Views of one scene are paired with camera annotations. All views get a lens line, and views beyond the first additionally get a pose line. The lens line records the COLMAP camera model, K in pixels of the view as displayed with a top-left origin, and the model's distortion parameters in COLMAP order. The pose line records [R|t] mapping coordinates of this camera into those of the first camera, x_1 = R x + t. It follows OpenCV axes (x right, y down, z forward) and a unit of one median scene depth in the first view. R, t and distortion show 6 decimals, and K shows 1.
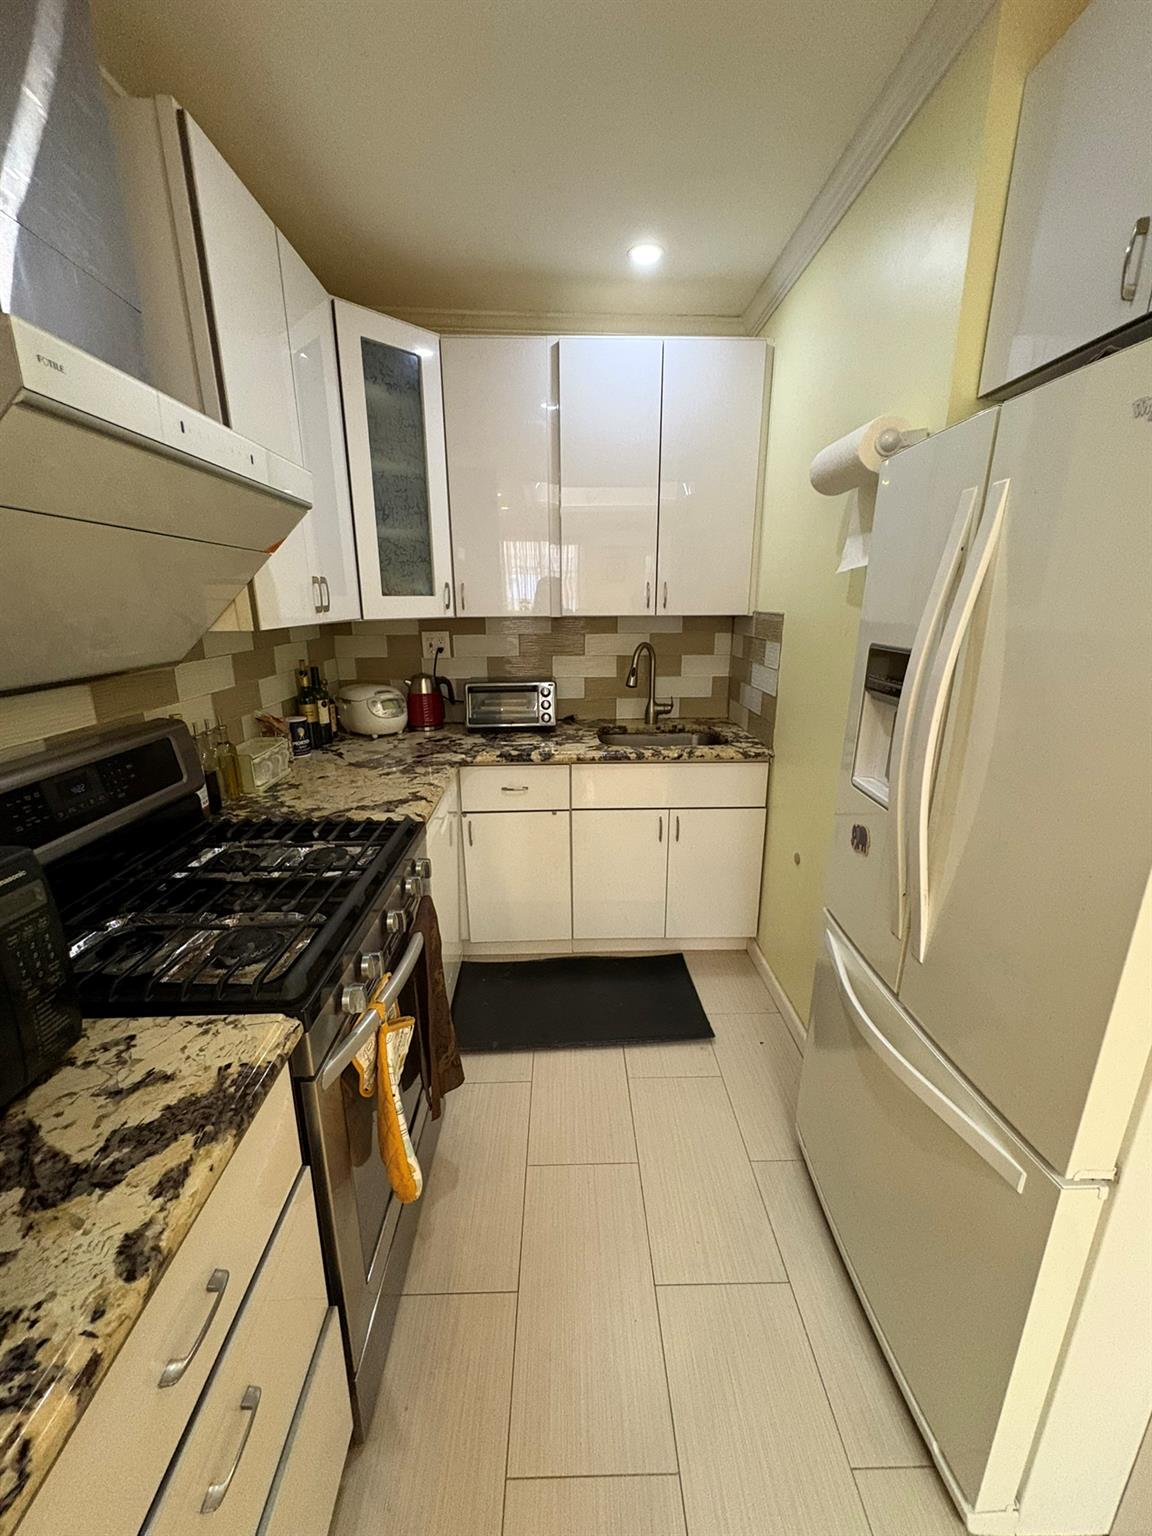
lens RADIAL K [[611.3, 0, 576.8], [0, 611.3, 764.1], [0, 0, 1]] dist [0.002018, 0.000076]
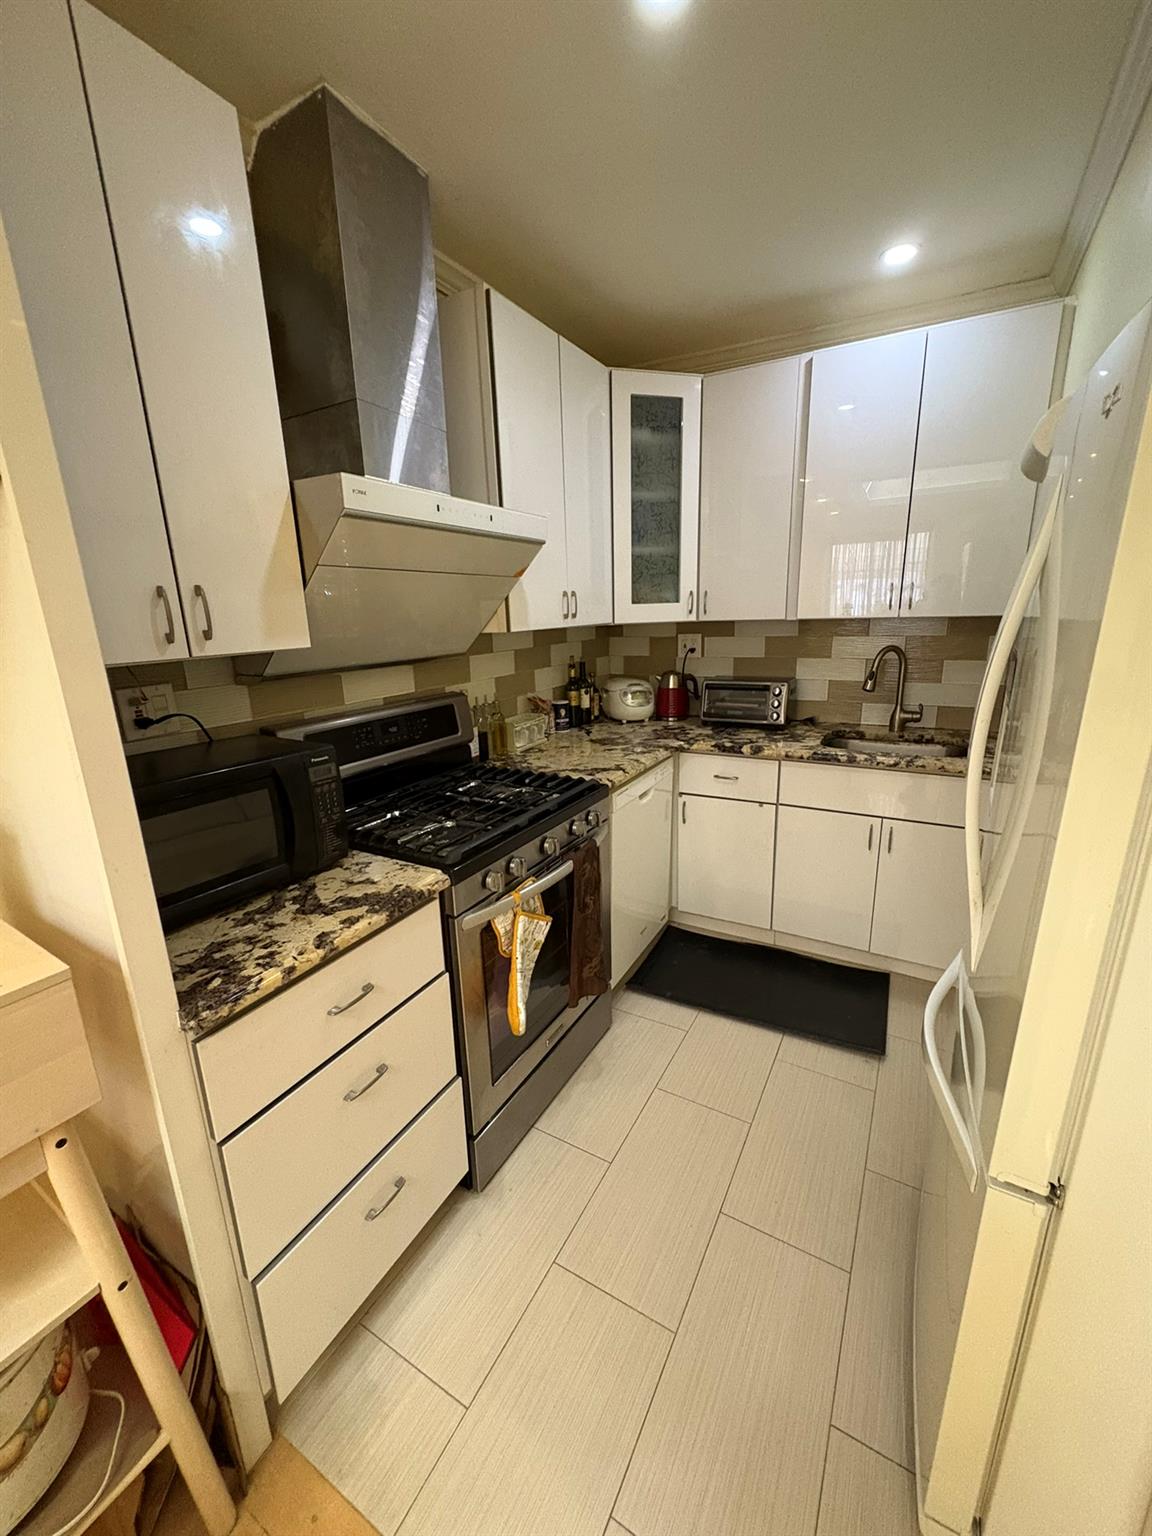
lens RADIAL K [[611.3, 0, 578.3], [0, 611.3, 763.2], [0, 0, 1]] dist [0.002018, 0.000076]
pose [[0.858601, 0.108406, -0.501052, 0.246351], [-0.111373, 0.993486, 0.024099, 0.020664], [0.500401, 0.035112, 0.865082, -0.088899]]
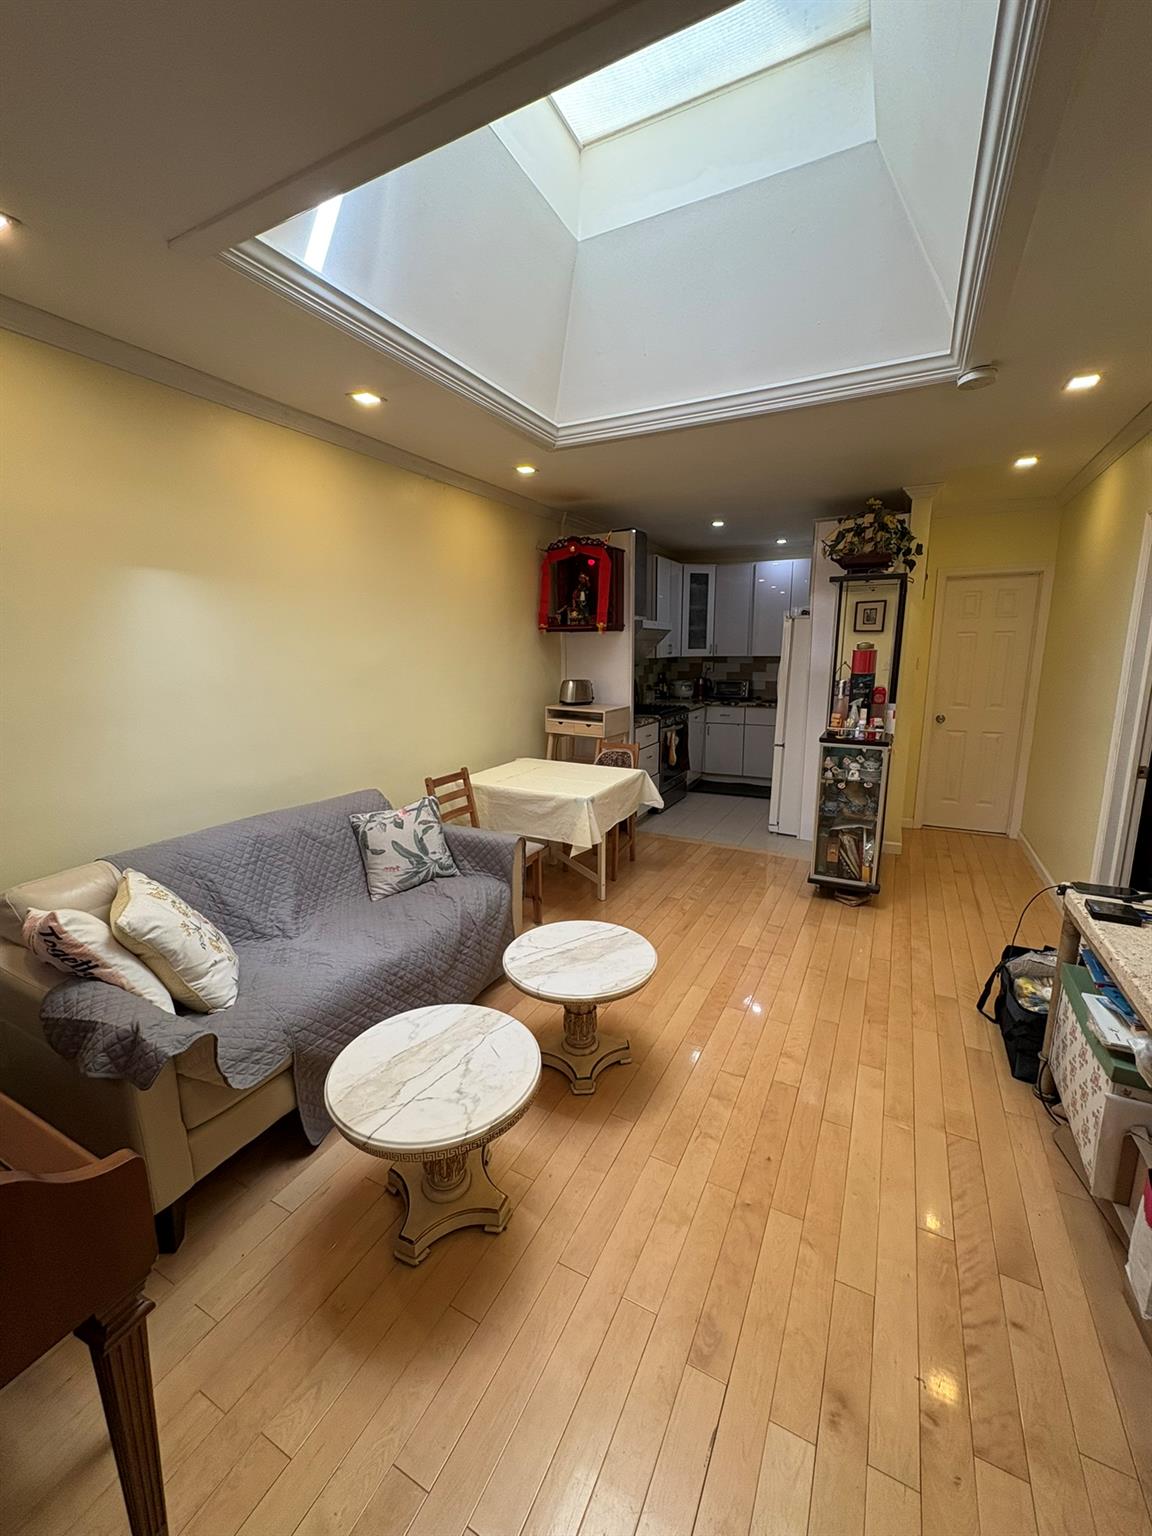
lens RADIAL K [[611.3, 0, 588.3], [0, 611.3, 760.6], [0, 0, 1]] dist [0.002018, 0.000076]
pose [[0.878654, 0.092910, -0.468331, 0.791746], [-0.125237, 0.991388, -0.038284, 0.499021], [0.460741, 0.092291, 0.882723, -2.045078]]
